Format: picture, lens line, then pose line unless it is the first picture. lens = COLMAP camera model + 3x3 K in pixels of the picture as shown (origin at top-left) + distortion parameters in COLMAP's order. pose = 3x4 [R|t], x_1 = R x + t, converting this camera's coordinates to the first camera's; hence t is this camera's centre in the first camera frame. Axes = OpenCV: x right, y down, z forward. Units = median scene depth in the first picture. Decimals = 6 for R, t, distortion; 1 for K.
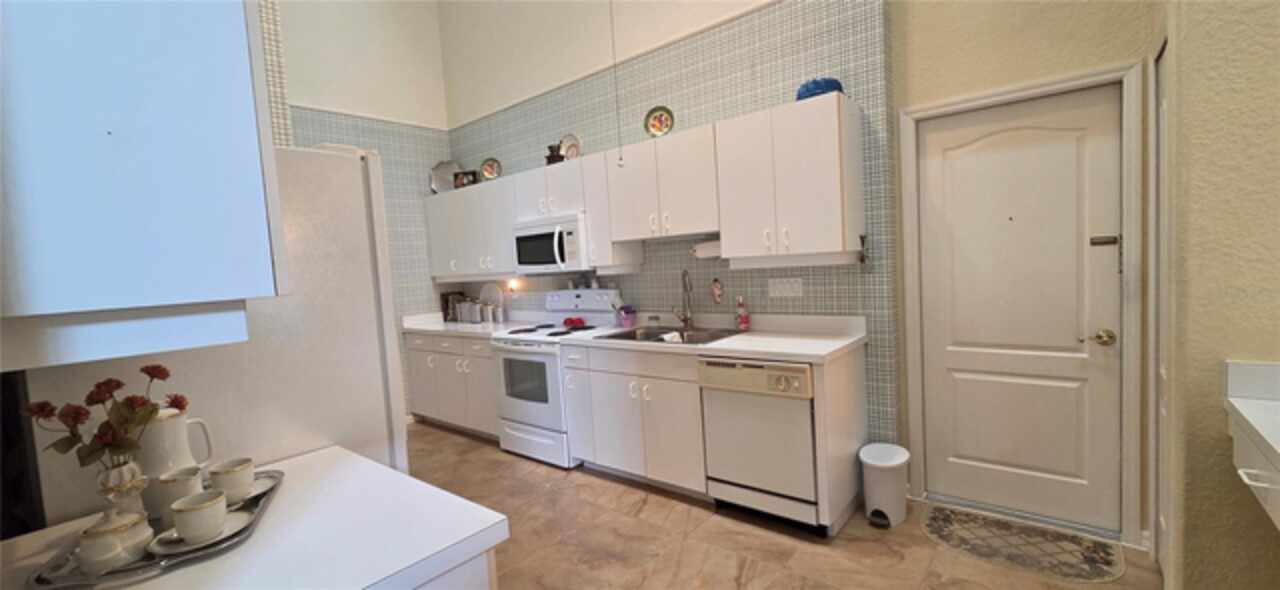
lens RADIAL K [[523.8, 0, 638.7], [0, 523.8, 292.8], [0, 0, 1]] dist [-0.000593, 0.000163]
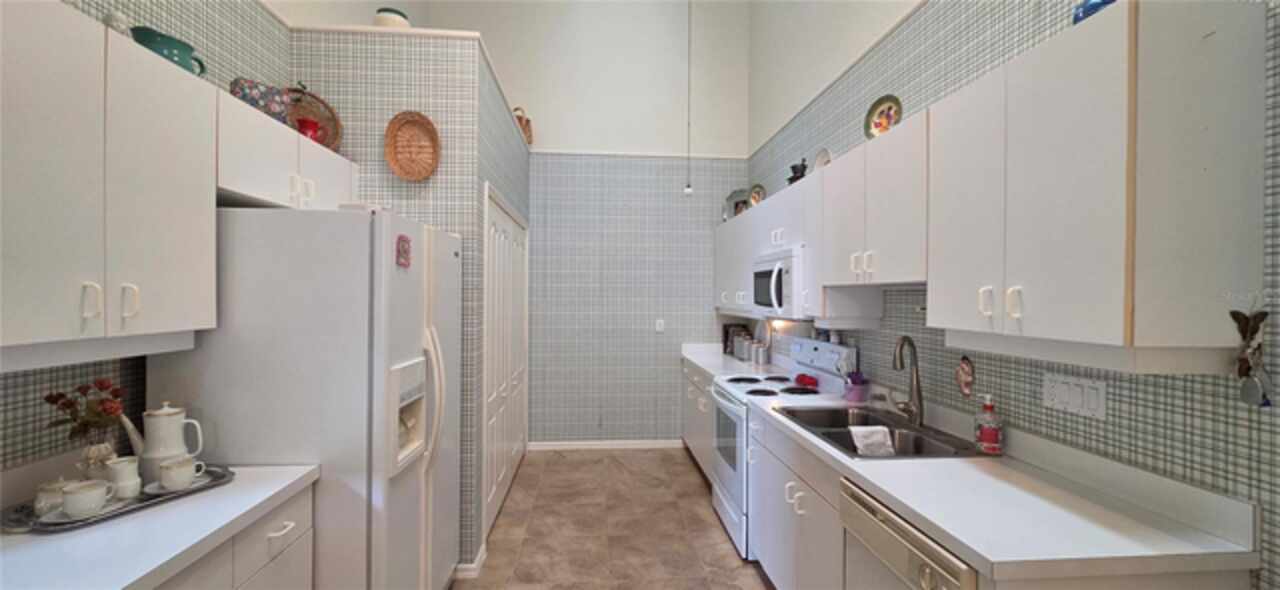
lens RADIAL K [[523.8, 0, 640.0], [0, 523.8, 294.4], [0, 0, 1]] dist [-0.000593, 0.000163]
pose [[0.703824, 0.067342, -0.707175, 0.328325], [-0.093124, 0.995652, 0.002131, -0.068562], [0.704244, 0.064355, 0.707035, 0.309632]]
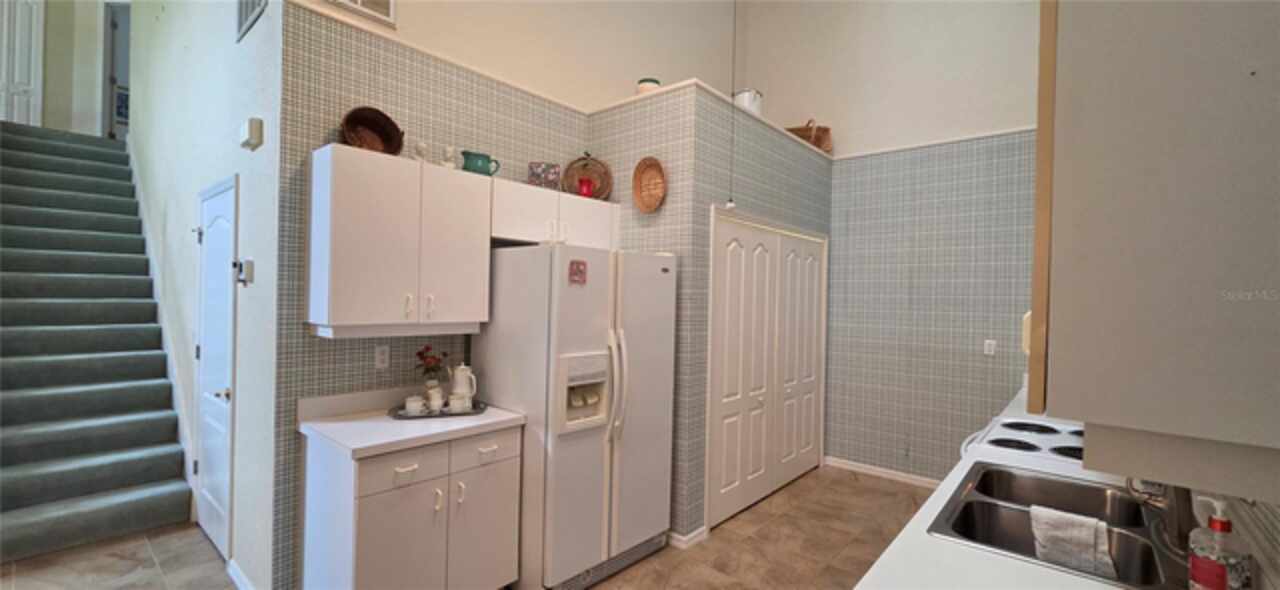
lens RADIAL K [[523.8, 0, 640.0], [0, 523.8, 293.8], [0, 0, 1]] dist [-0.000593, 0.000163]
pose [[-0.015414, 0.057542, -0.998224, 0.522271], [-0.080854, 0.995002, 0.058605, -0.111119], [0.996607, 0.081614, -0.010685, 0.637993]]
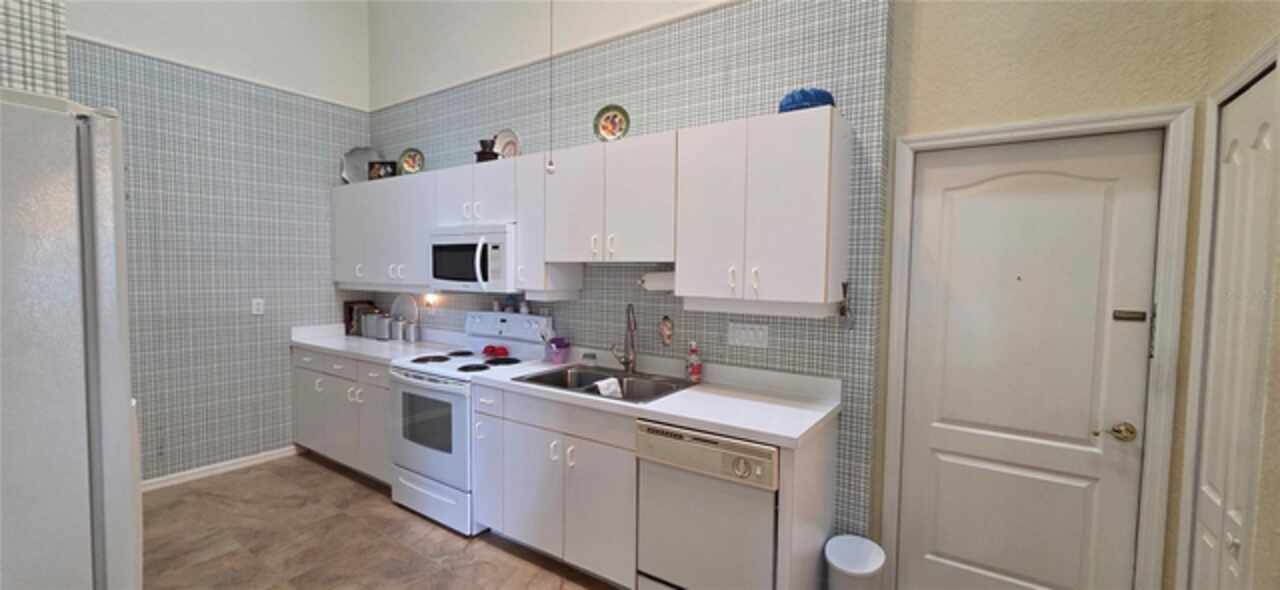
lens RADIAL K [[523.8, 0, 639.3], [0, 523.8, 293.6], [0, 0, 1]] dist [-0.000593, 0.000163]
pose [[0.992962, 0.072188, 0.093893, 0.024753], [-0.070694, 0.997314, -0.019153, -0.046657], [-0.095023, 0.012380, 0.995398, 0.179782]]
